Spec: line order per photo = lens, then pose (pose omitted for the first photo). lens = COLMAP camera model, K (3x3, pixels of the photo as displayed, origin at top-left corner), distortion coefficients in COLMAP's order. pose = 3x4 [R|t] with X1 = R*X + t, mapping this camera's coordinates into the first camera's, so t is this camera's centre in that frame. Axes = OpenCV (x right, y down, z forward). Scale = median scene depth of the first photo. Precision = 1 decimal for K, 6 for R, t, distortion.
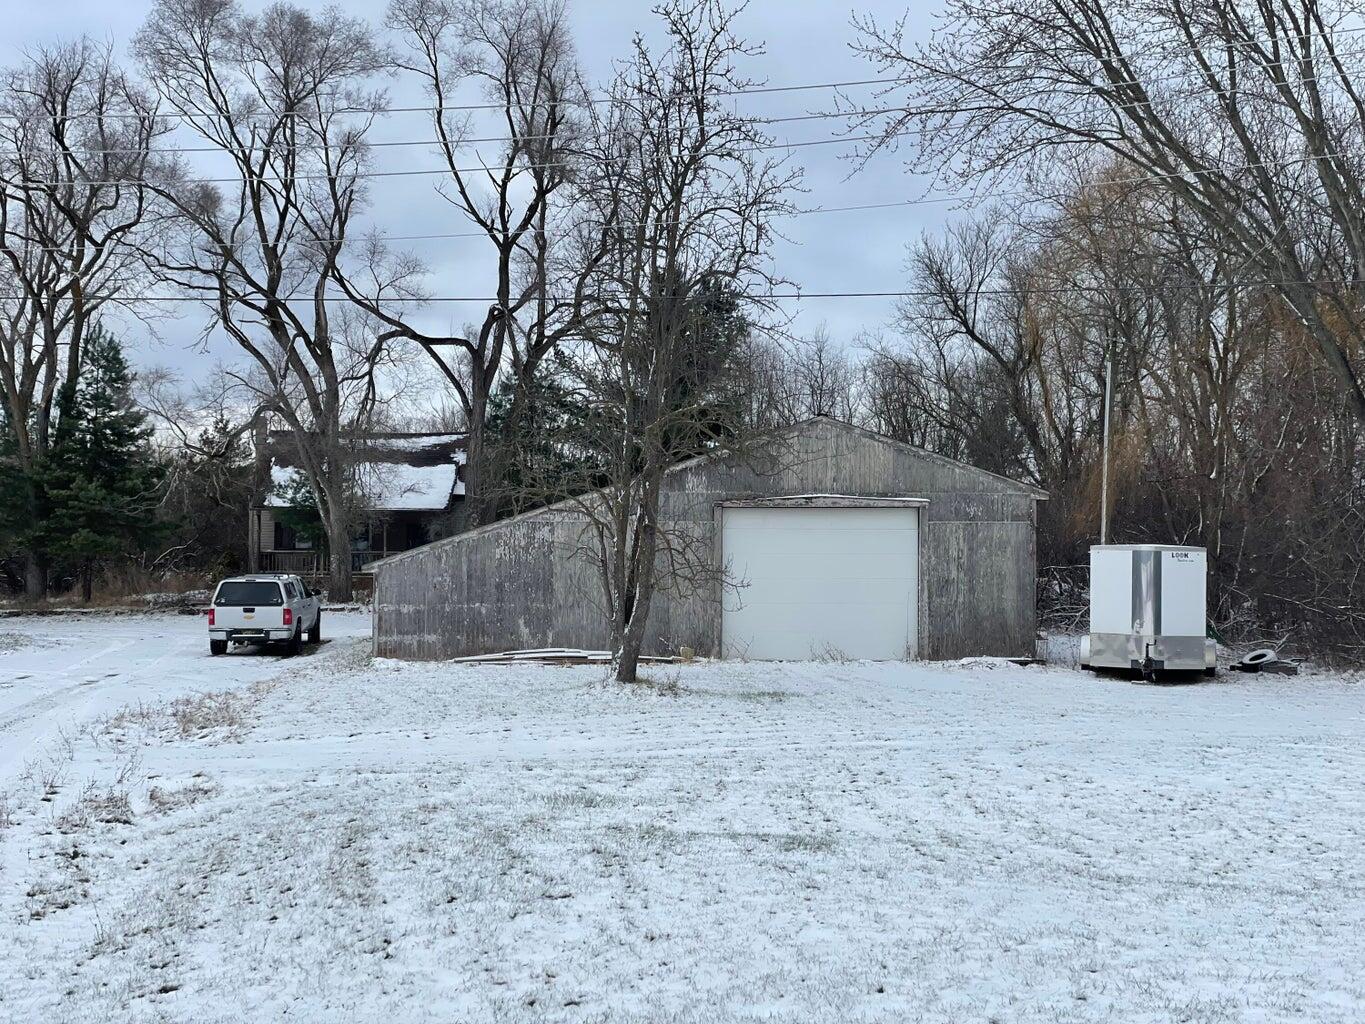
lens RADIAL K [[2065.4, 0, 682.6], [0, 2065.4, 510.8], [0, 0, 1]] dist [0.006359, 0.000000]
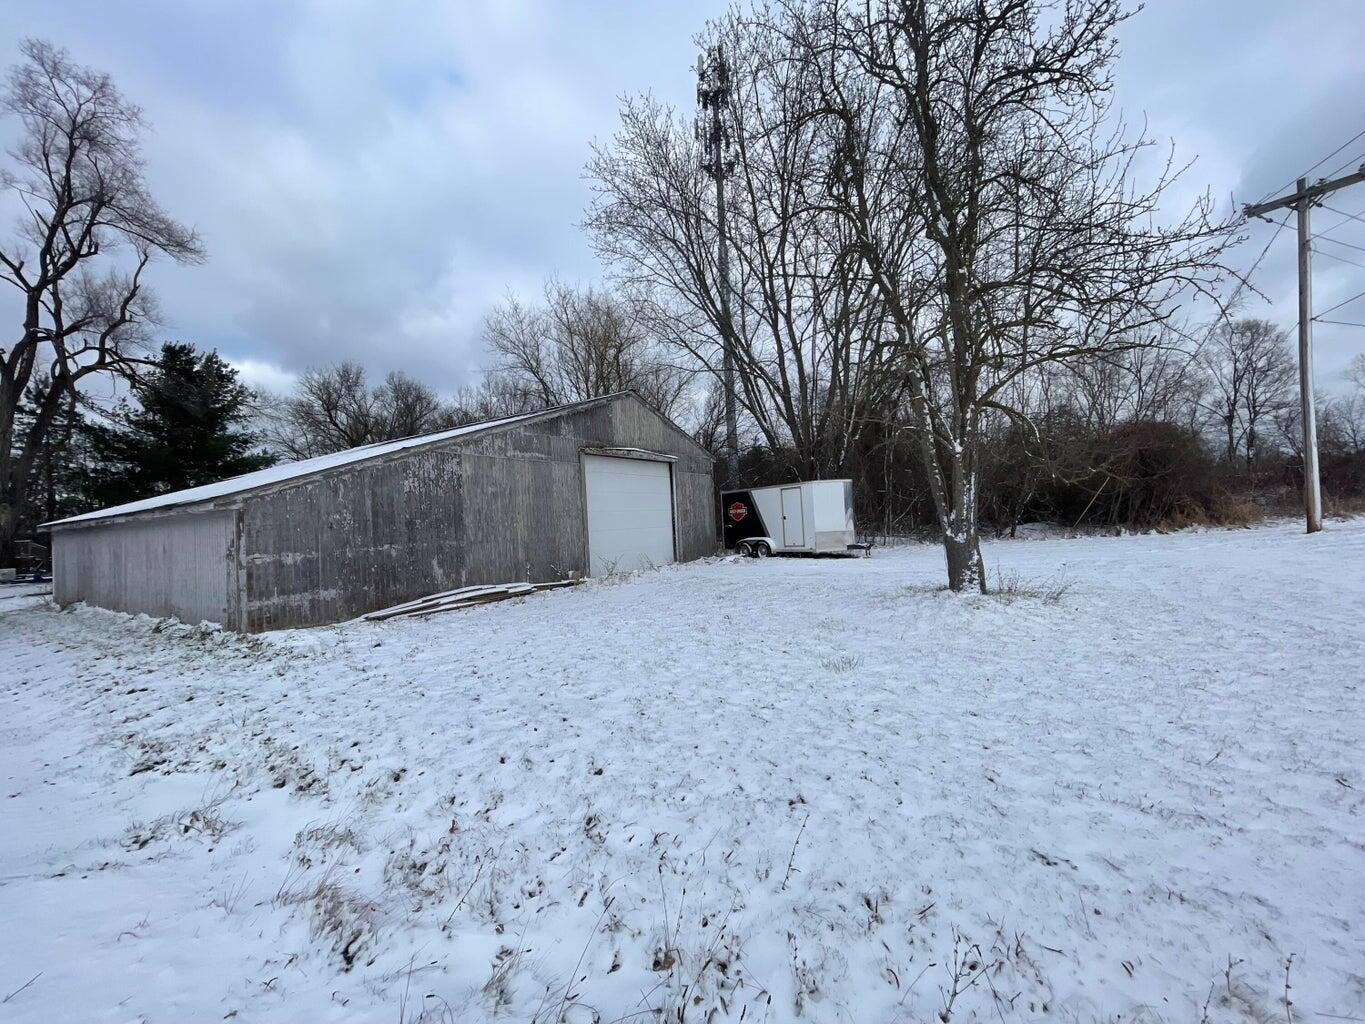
lens RADIAL K [[550.2, 0, 683.0], [0, 550.2, 517.0], [0, 0, 1]] dist [-0.000579, 0.000045]
pose [[0.553834, -0.022292, 0.832329, -0.217855], [0.048444, 0.998811, -0.005484, 0.040535], [-0.831217, 0.043358, 0.554255, 0.776075]]
